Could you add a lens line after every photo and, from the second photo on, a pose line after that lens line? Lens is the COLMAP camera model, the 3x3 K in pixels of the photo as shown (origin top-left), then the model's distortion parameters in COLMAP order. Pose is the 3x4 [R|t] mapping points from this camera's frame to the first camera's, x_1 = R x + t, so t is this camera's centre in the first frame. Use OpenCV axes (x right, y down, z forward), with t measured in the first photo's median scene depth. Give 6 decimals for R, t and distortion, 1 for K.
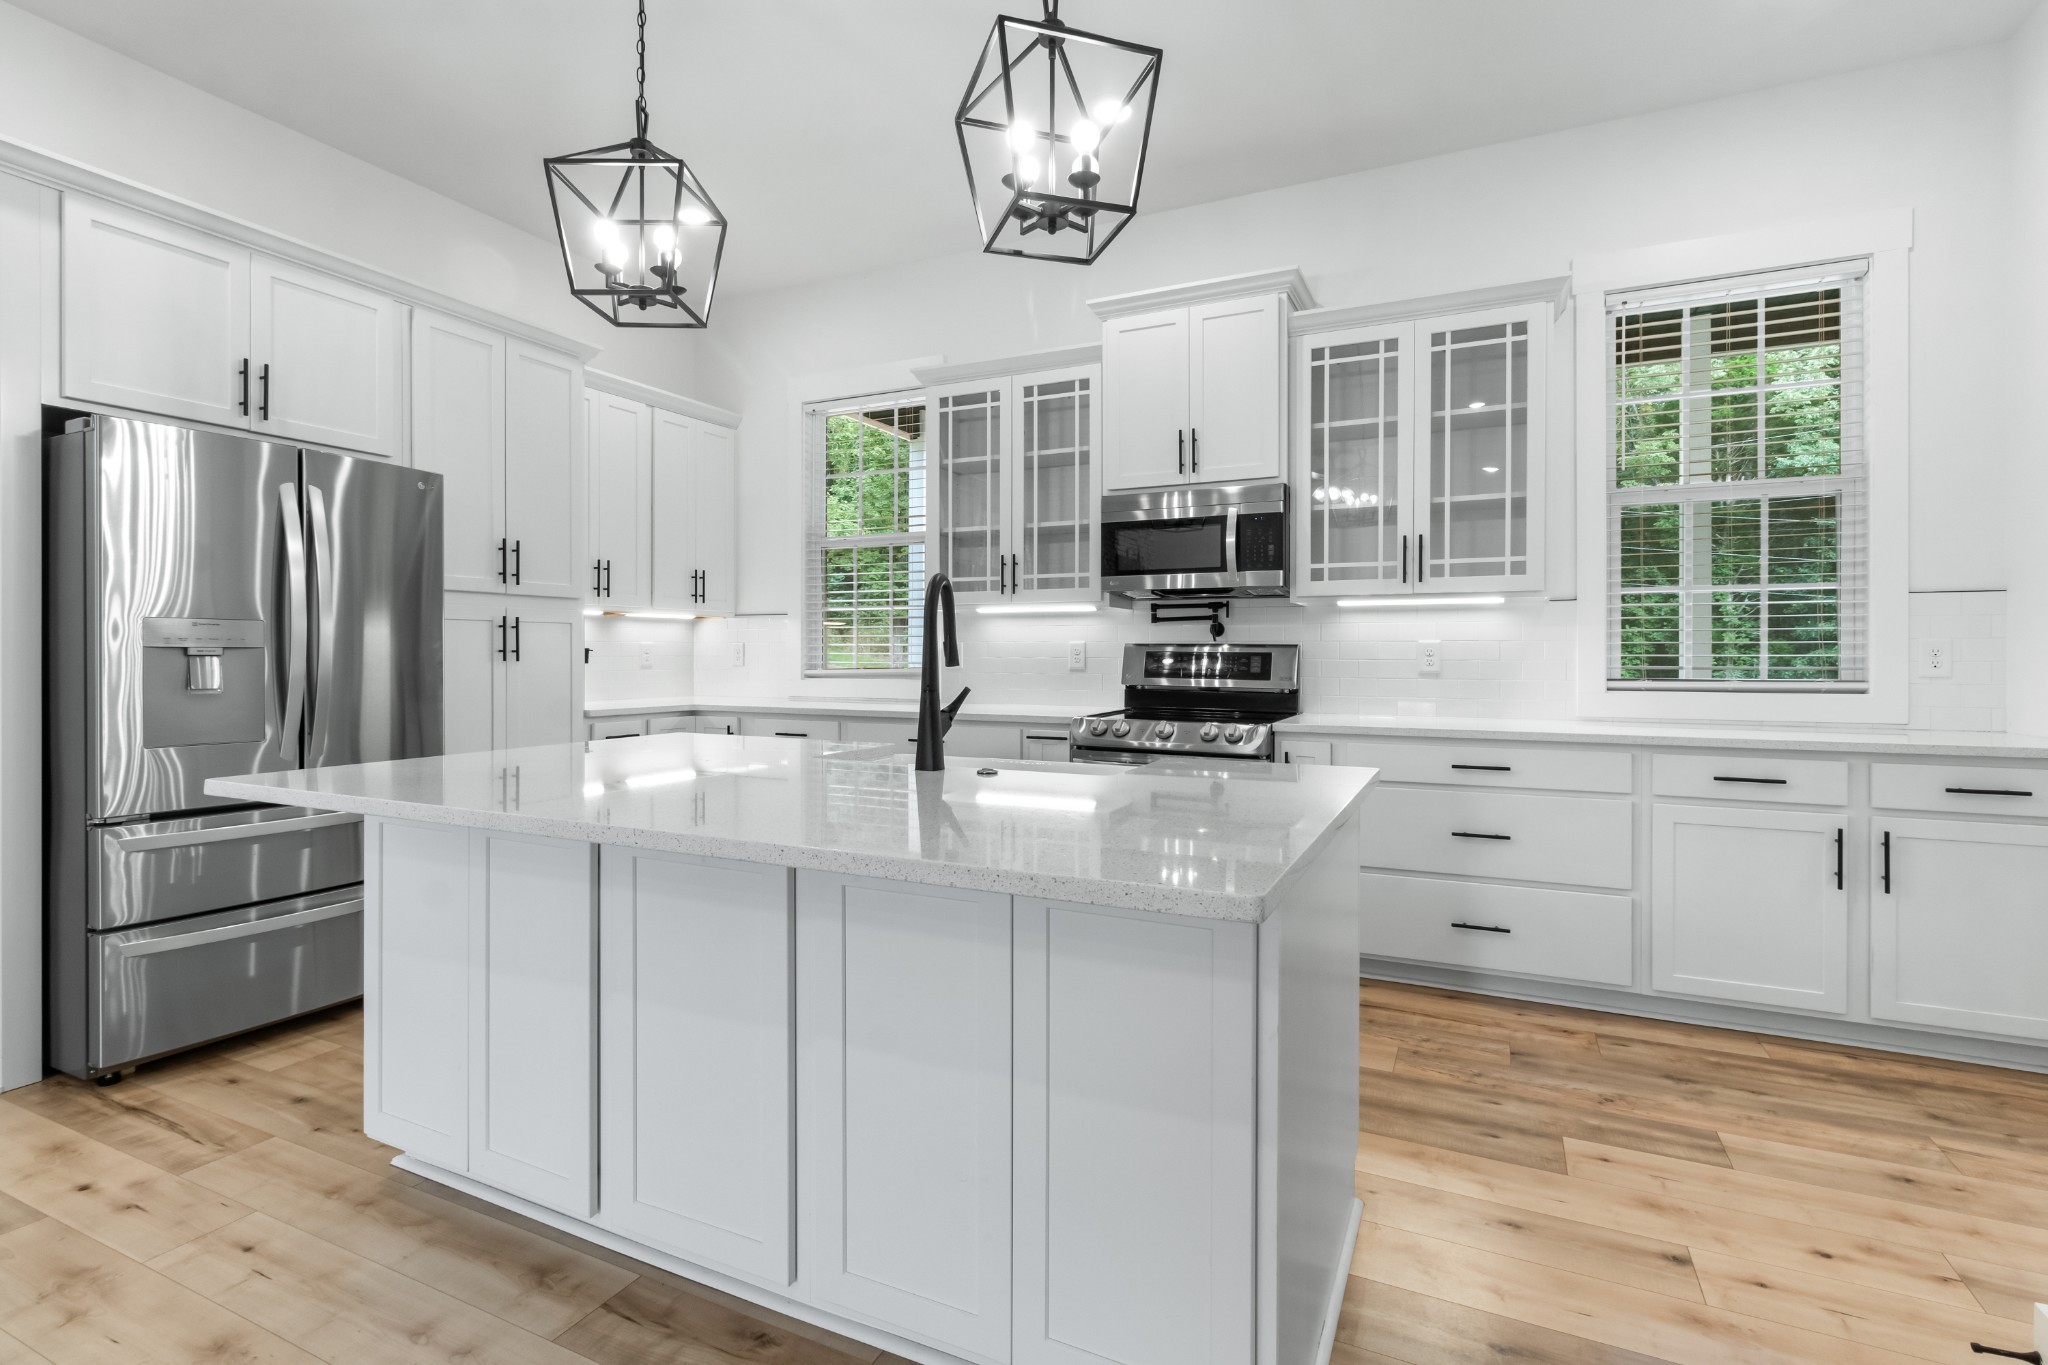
lens RADIAL K [[961.7, 0, 1051.6], [0, 961.7, 654.9], [0, 0, 1]] dist [0.012211, -0.000503]
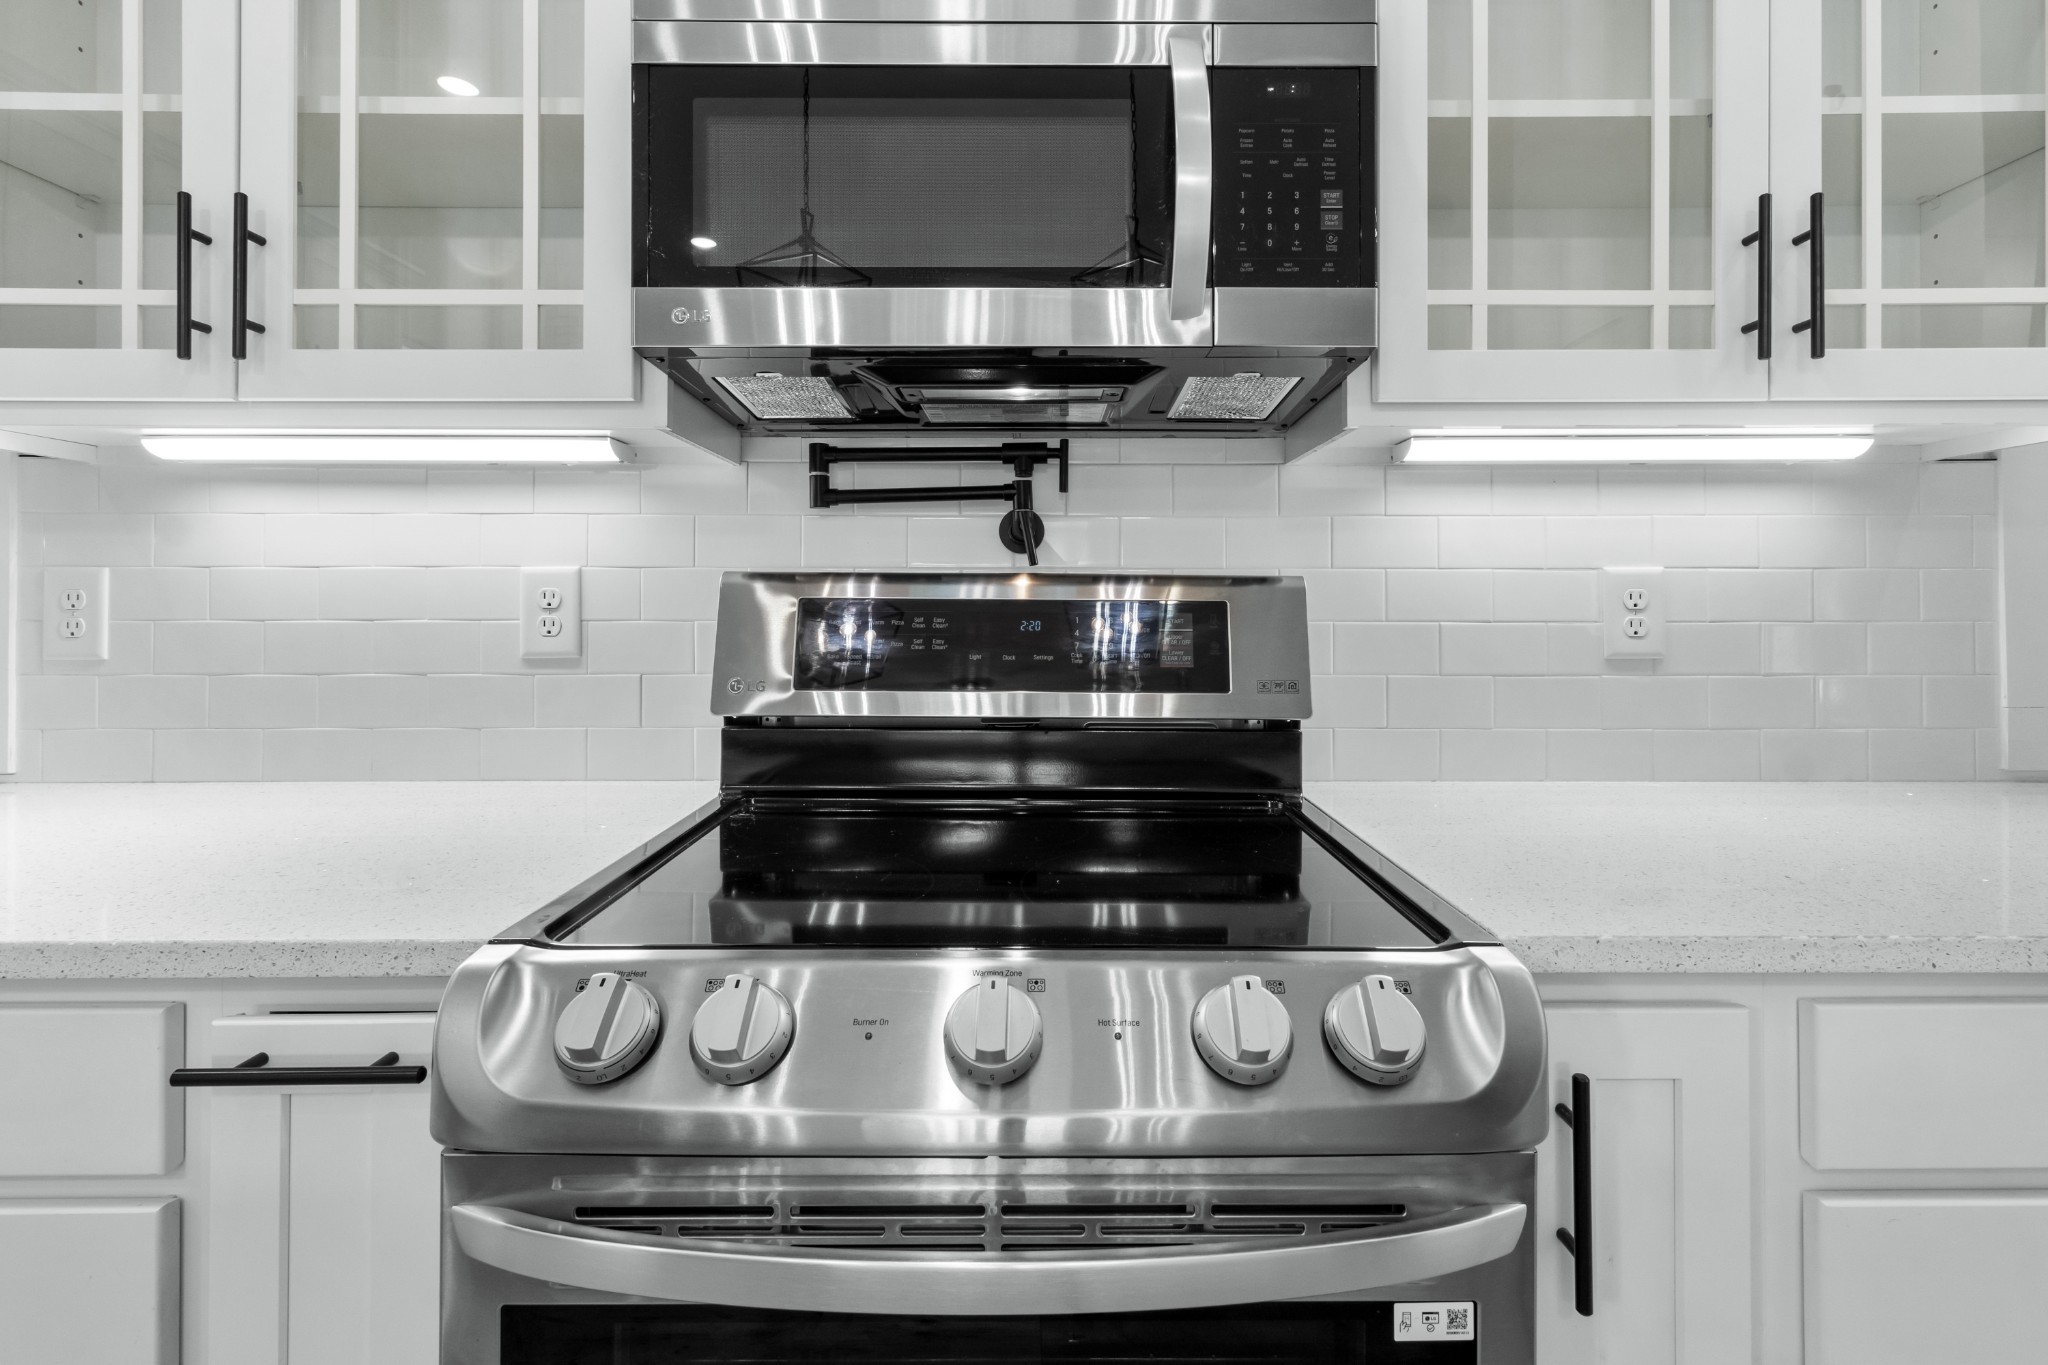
lens RADIAL K [[961.7, 0, 1039.2], [0, 961.7, 579.5], [0, 0, 1]] dist [0.012211, -0.000503]
pose [[0.909265, 0.006768, 0.416164, 0.047922], [0.002723, 0.999750, -0.022207, -0.003216], [-0.416210, 0.021325, 0.909019, 0.794799]]
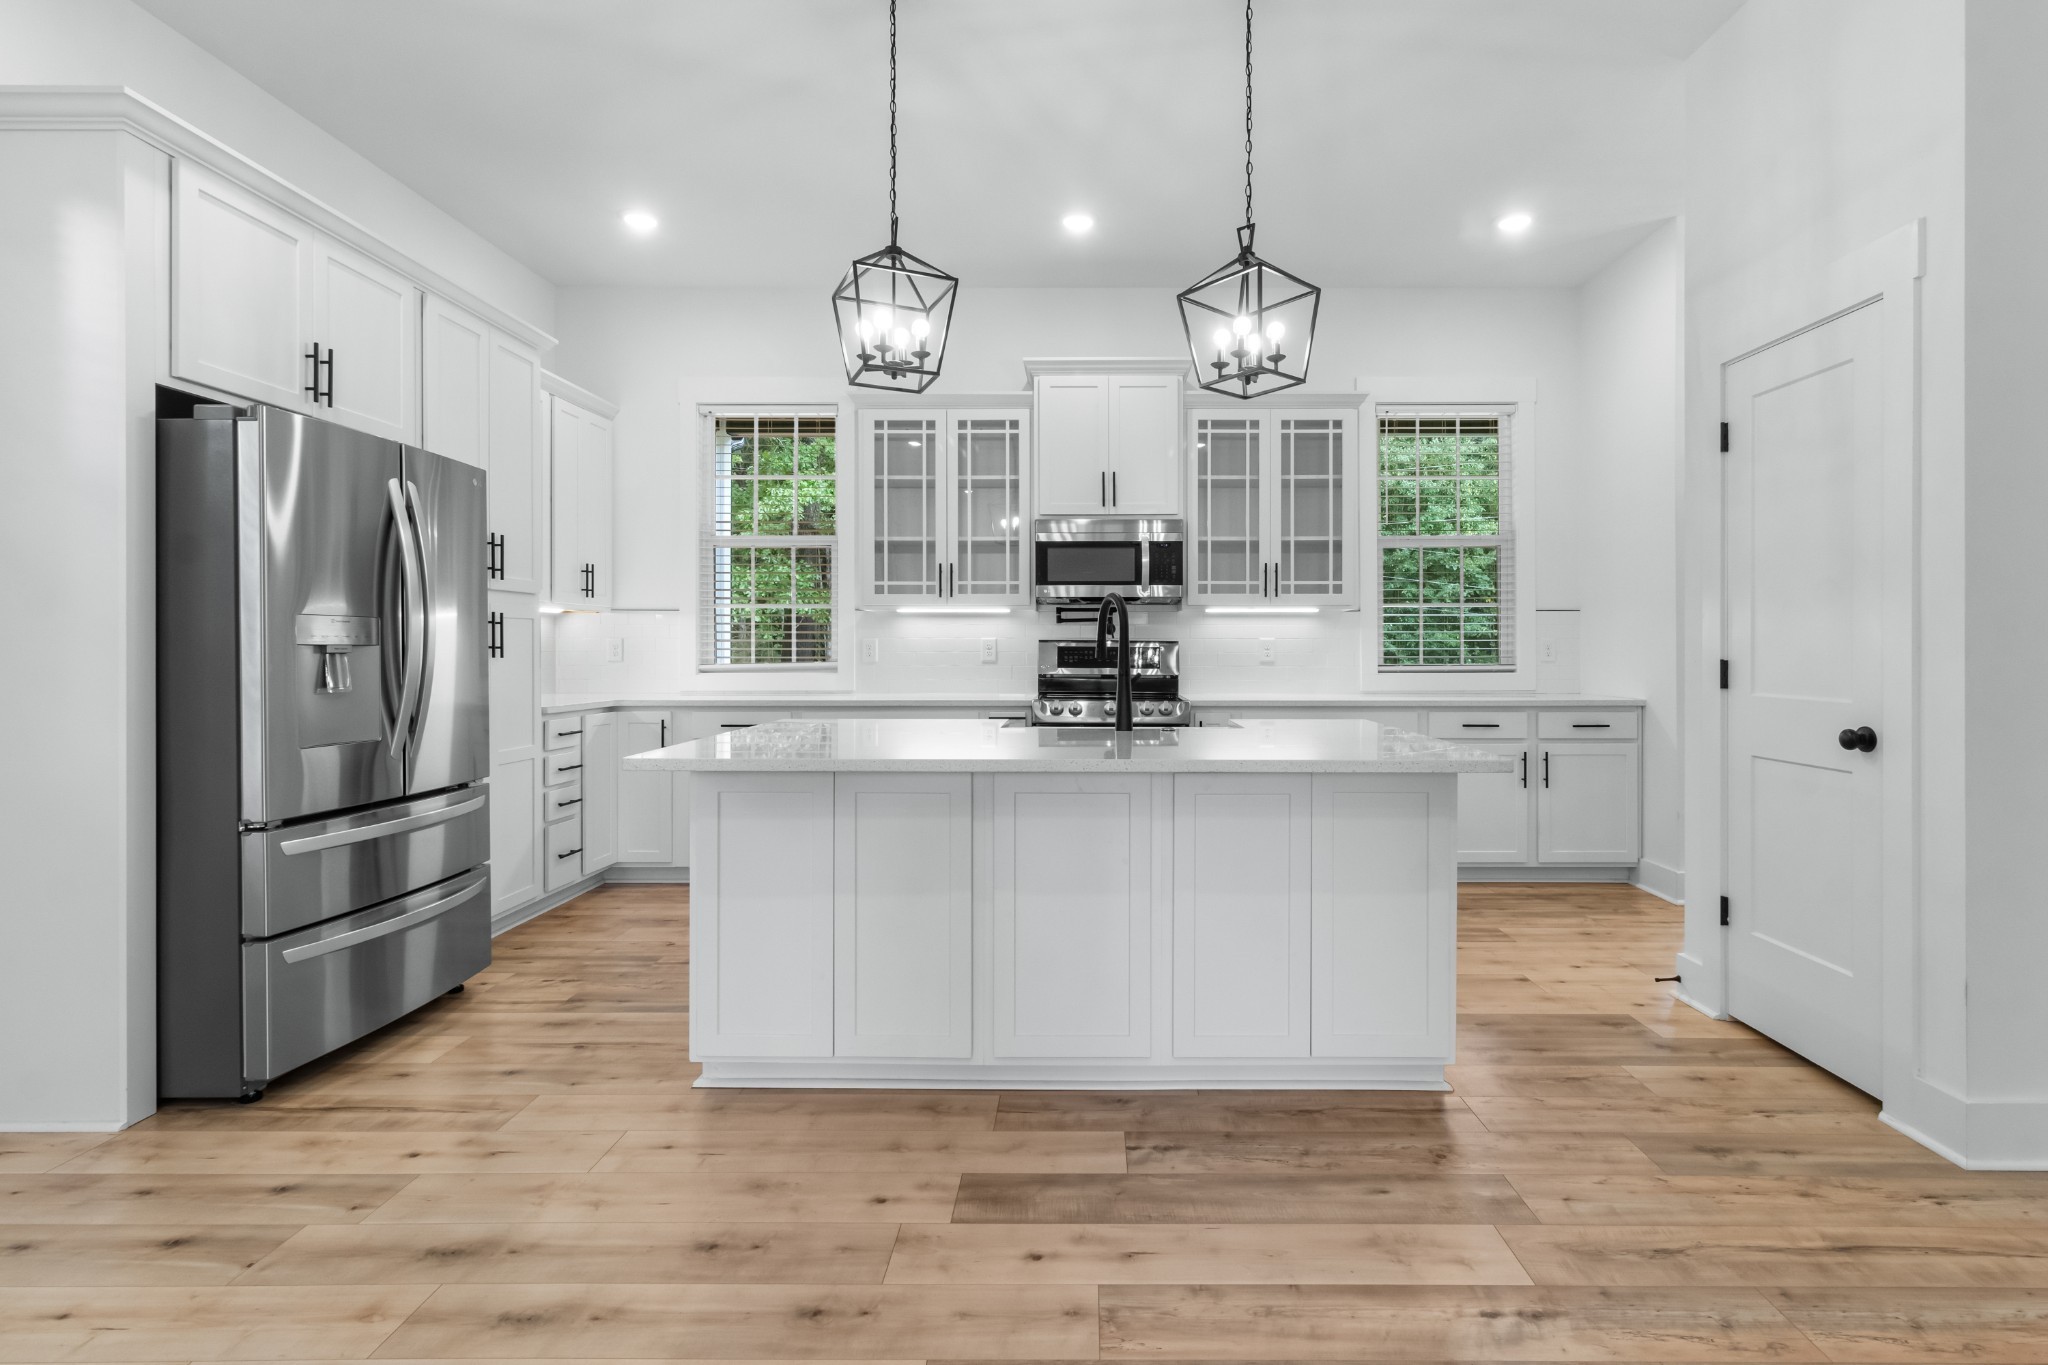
lens RADIAL K [[961.7, 0, 1108.2], [0, 961.7, 648.8], [0, 0, 1]] dist [0.012211, -0.000503]
pose [[0.905617, -0.002265, 0.424090, -0.410799], [0.001784, 0.999997, 0.001530, -0.002549], [-0.424092, -0.000629, 0.905619, -0.154428]]
